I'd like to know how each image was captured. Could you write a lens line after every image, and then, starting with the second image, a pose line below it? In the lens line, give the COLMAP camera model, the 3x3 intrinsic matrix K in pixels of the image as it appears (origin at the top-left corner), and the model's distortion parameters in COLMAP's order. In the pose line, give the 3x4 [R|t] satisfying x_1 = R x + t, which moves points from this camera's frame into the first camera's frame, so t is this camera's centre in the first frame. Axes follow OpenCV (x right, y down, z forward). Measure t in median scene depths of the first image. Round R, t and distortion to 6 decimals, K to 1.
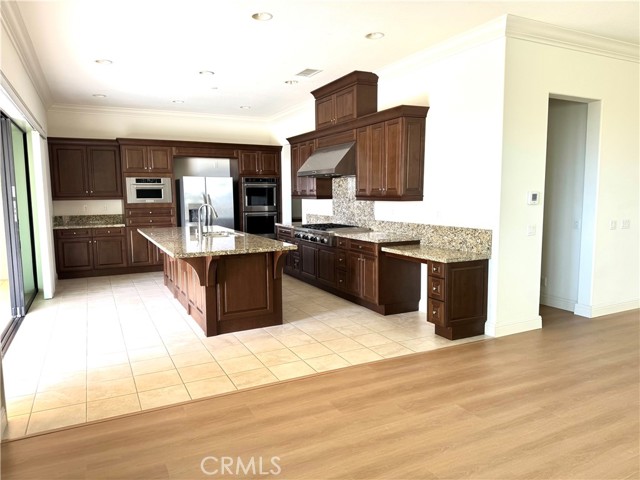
lens RADIAL K [[454.3, 0, 321.6], [0, 454.3, 240.5], [0, 0, 1]] dist [0.030930, -0.019272]
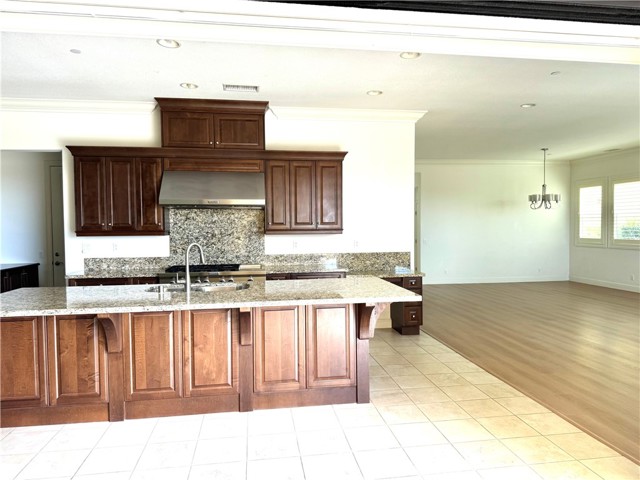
lens RADIAL K [[454.3, 0, 322.8], [0, 454.3, 241.4], [0, 0, 1]] dist [0.030930, -0.019272]
pose [[0.305418, -0.036150, 0.951532, -0.993162], [0.104501, 0.994516, 0.004241, -0.084235], [-0.946467, 0.098140, 0.307521, 0.760424]]
